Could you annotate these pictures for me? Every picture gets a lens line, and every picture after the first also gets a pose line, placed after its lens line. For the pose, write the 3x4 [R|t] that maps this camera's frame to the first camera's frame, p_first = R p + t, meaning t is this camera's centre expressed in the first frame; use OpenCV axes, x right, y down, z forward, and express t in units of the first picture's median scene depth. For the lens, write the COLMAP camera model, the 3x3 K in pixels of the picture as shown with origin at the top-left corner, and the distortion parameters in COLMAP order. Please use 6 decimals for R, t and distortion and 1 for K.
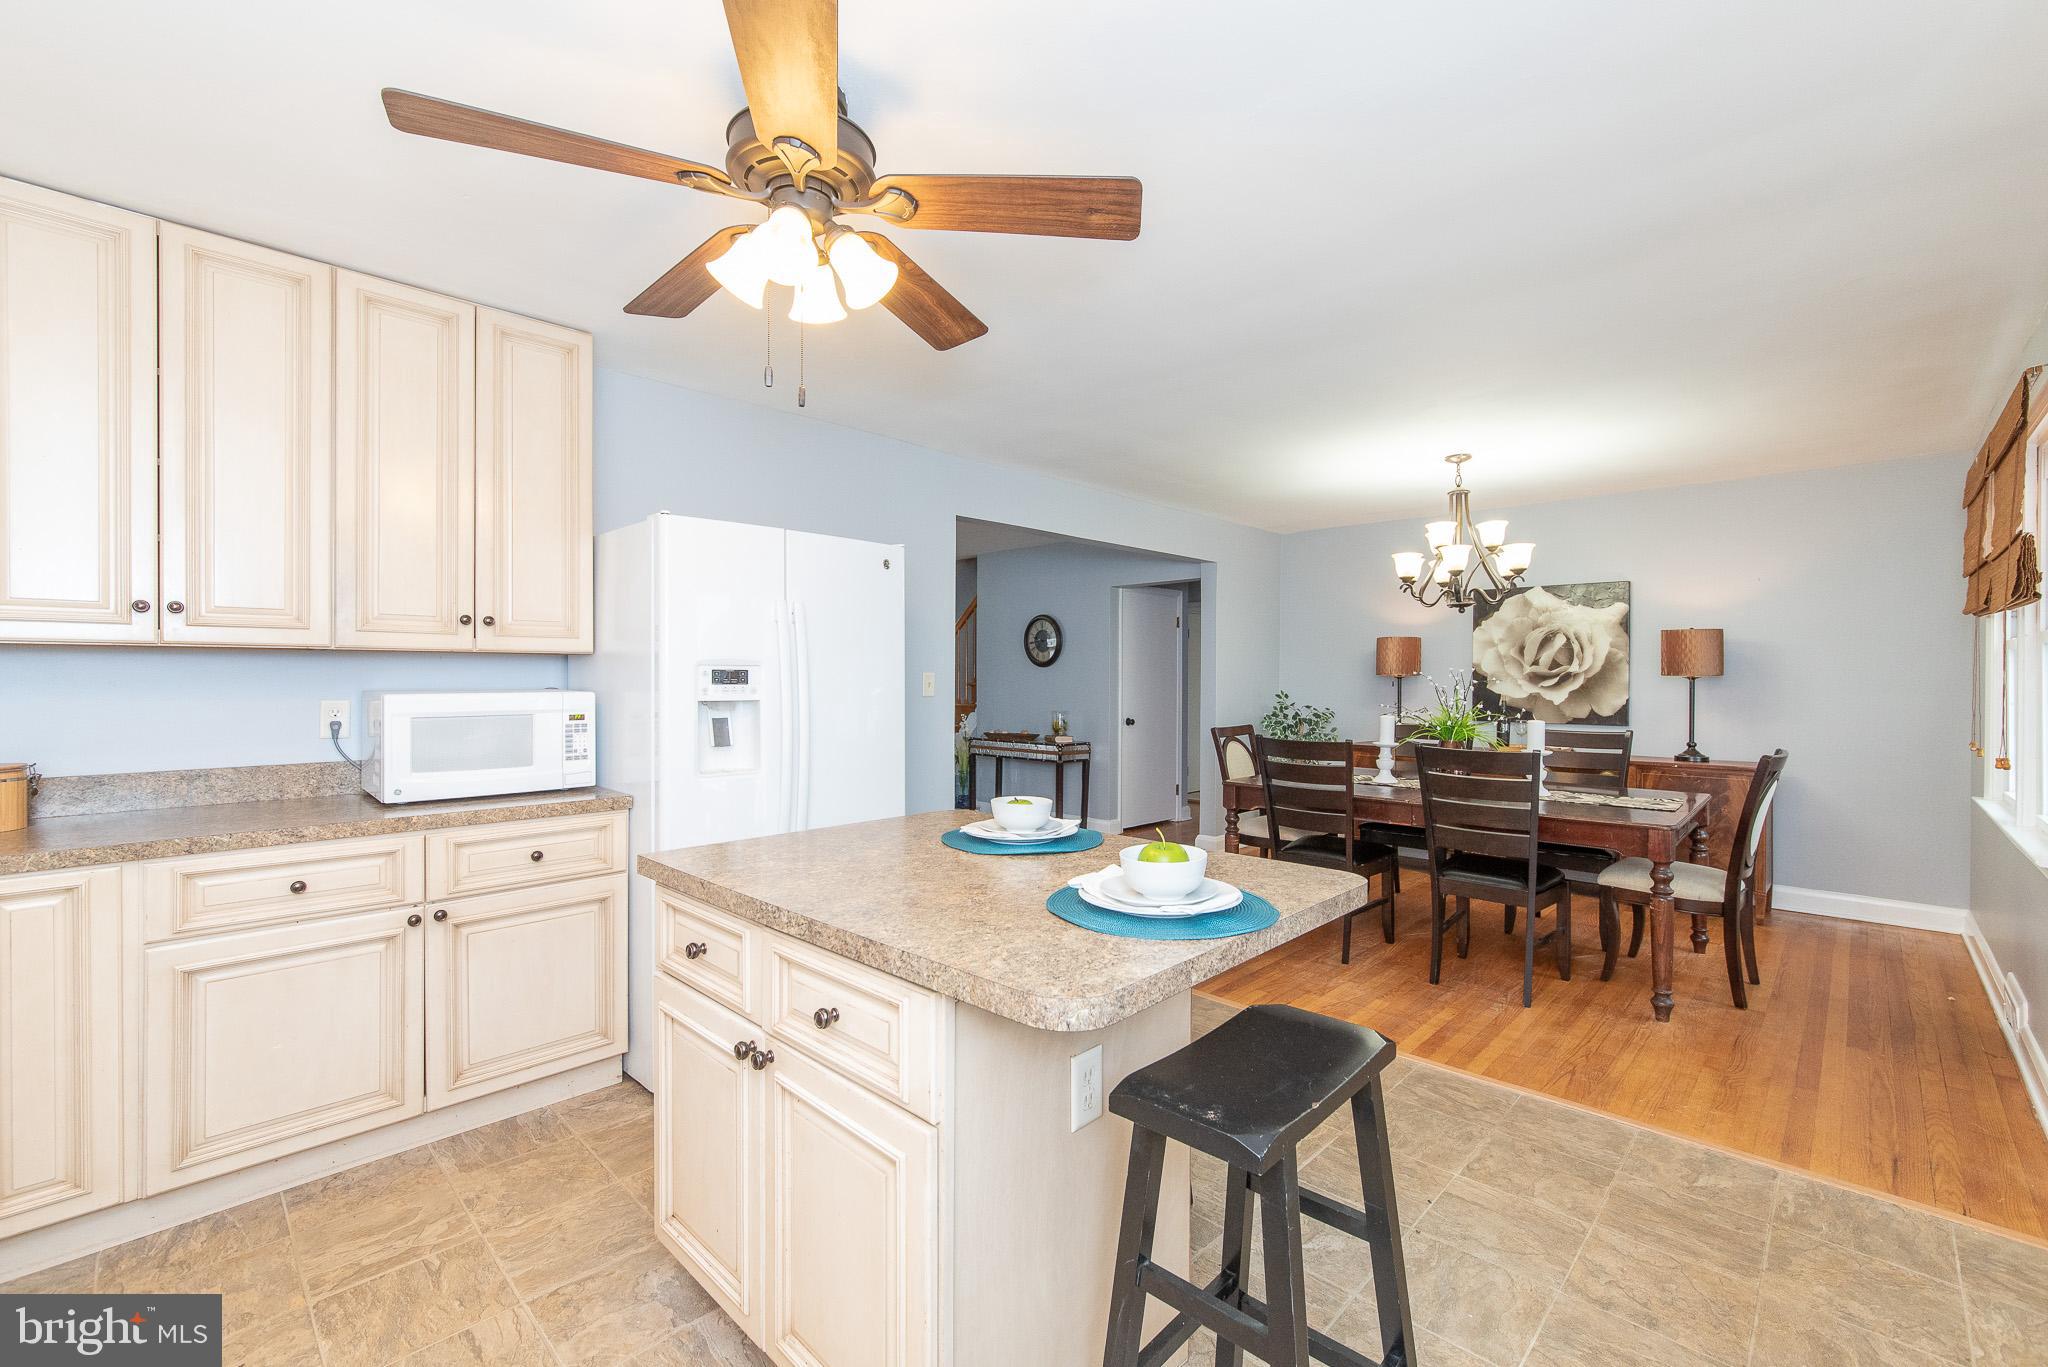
lens RADIAL K [[856.4, 0, 1024.7], [0, 856.4, 682.7], [0, 0, 1]] dist [0.000158, 0.000007]
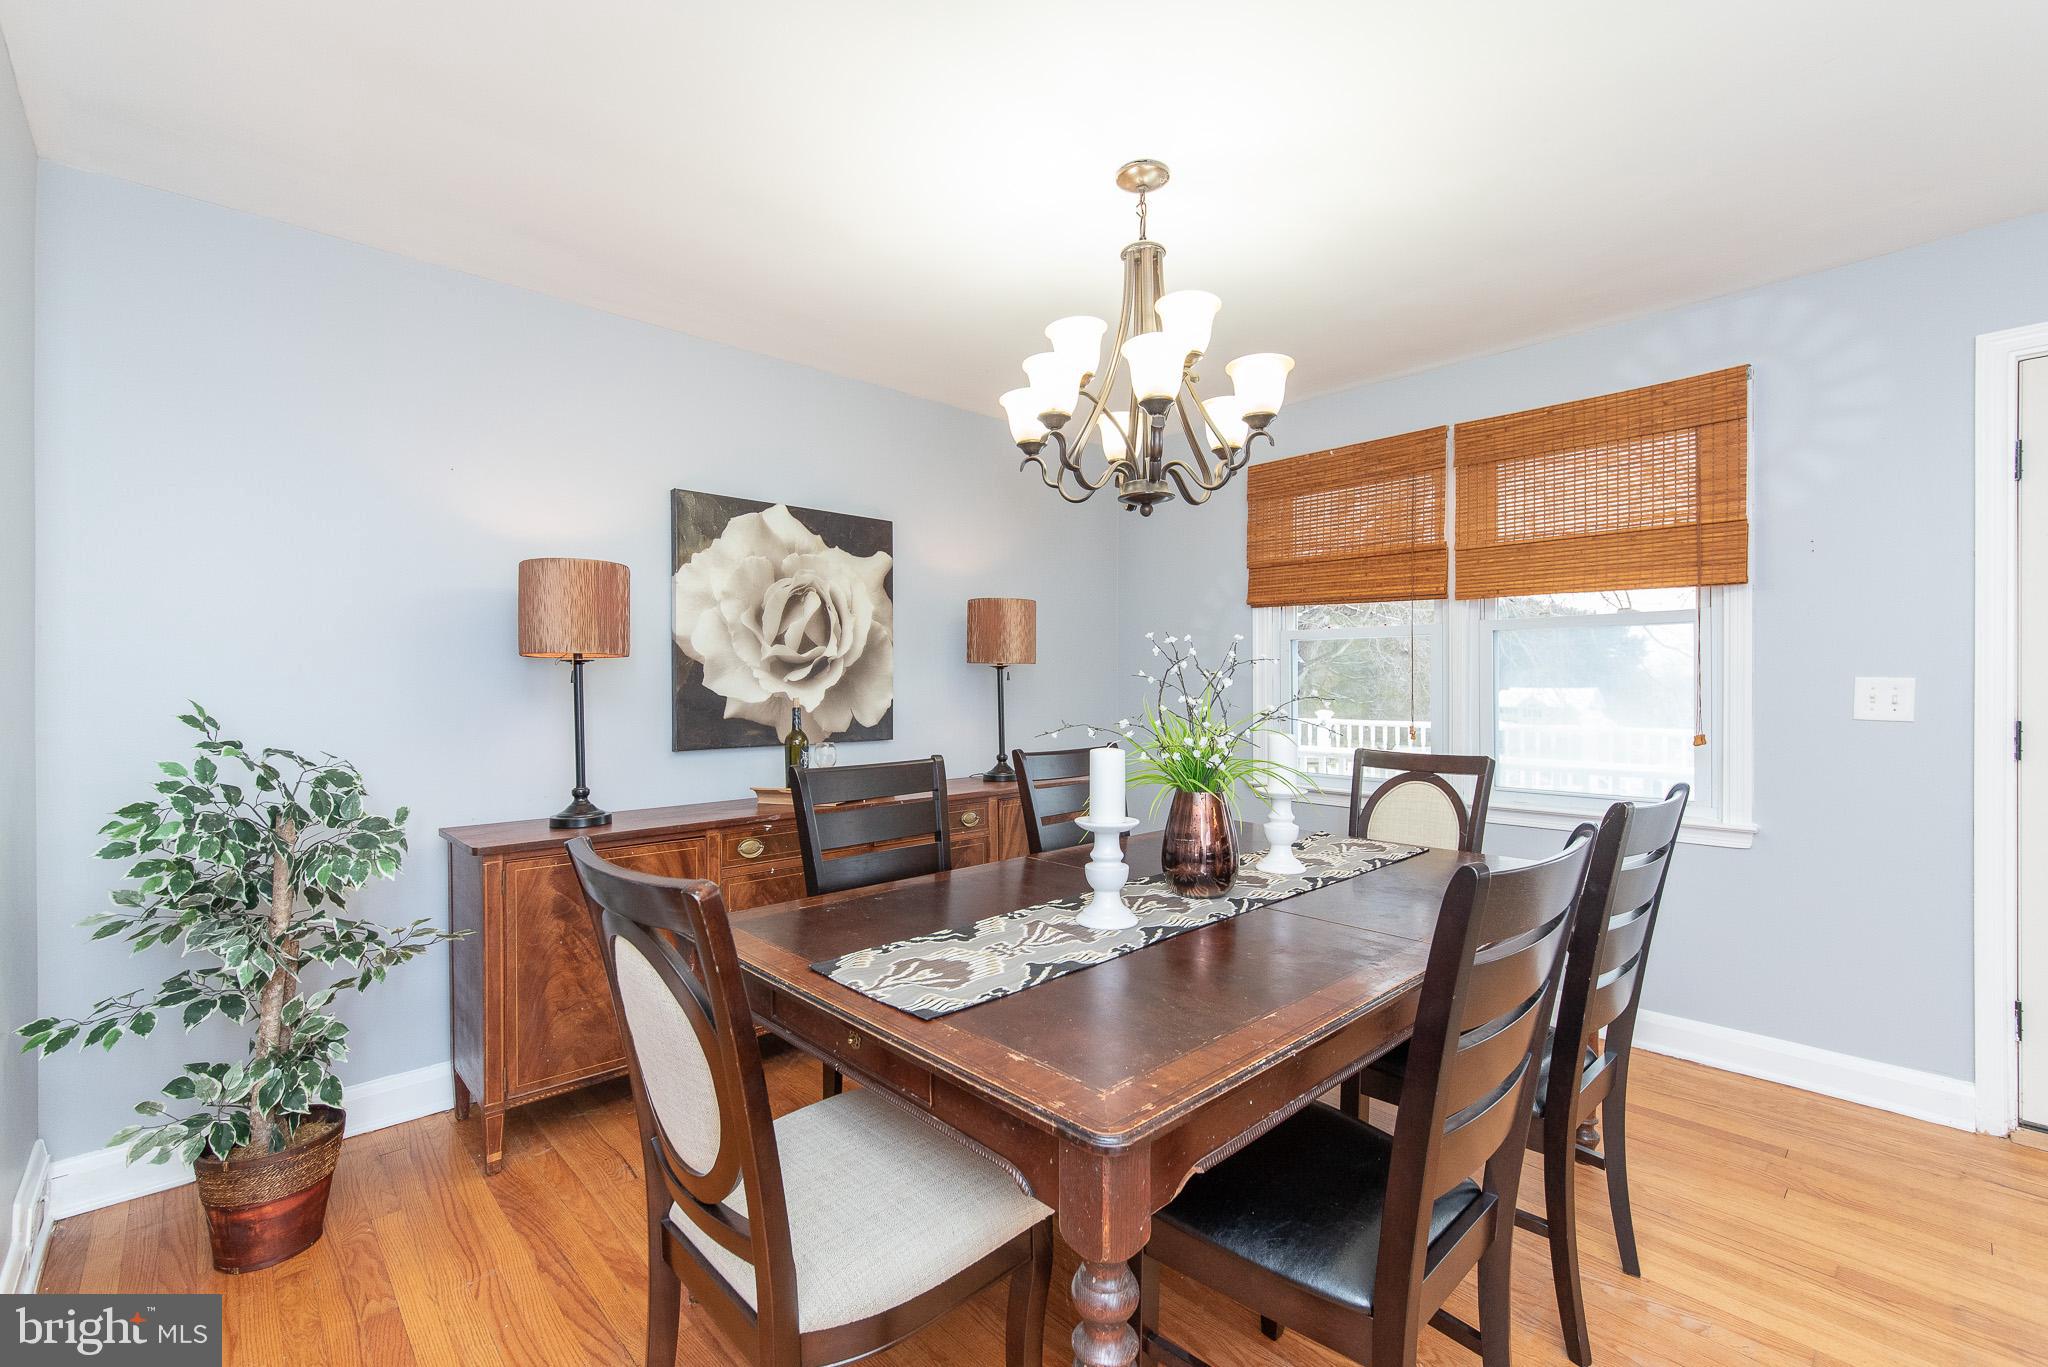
lens RADIAL K [[888.6, 0, 1028.5], [0, 888.6, 687.9], [0, 0, 1]] dist [-0.002087, -0.000020]
pose [[0.037481, -0.008108, 0.999264, 0.018236], [0.011958, 0.999899, 0.007665, 0.006003], [-0.999226, 0.011662, 0.037575, 0.818524]]
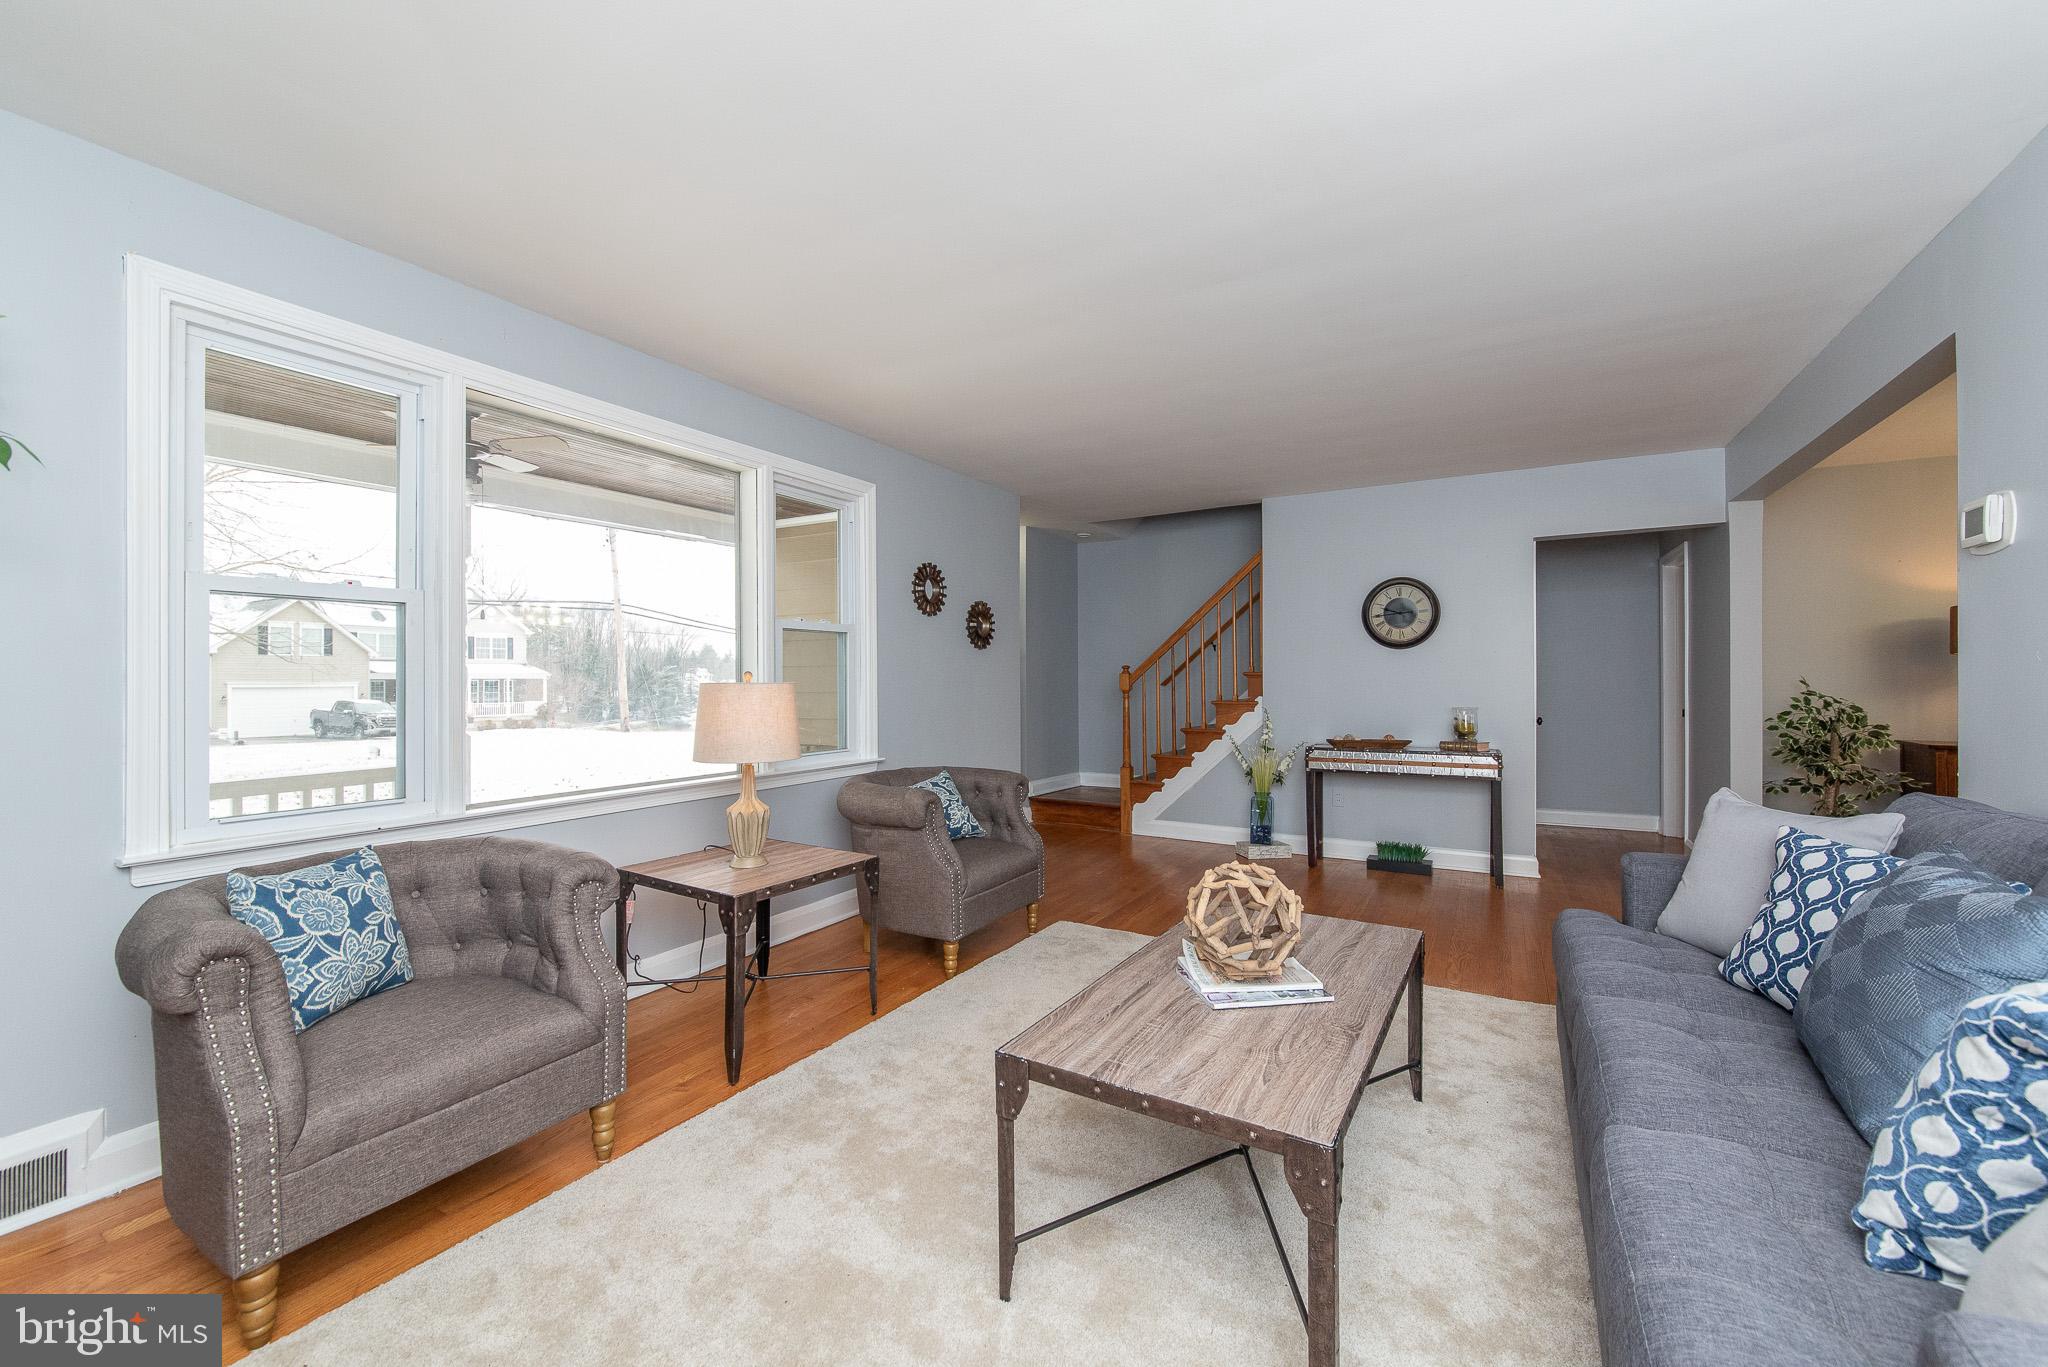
lens RADIAL K [[789.3, 0, 1027.3], [0, 789.3, 679.5], [0, 0, 1]] dist [-0.001375, -0.000077]
pose [[0.972842, -0.006030, 0.231392, -0.599821], [0.007038, 0.999969, -0.003530, 0.011337], [-0.231364, 0.005062, 0.972854, 0.553491]]
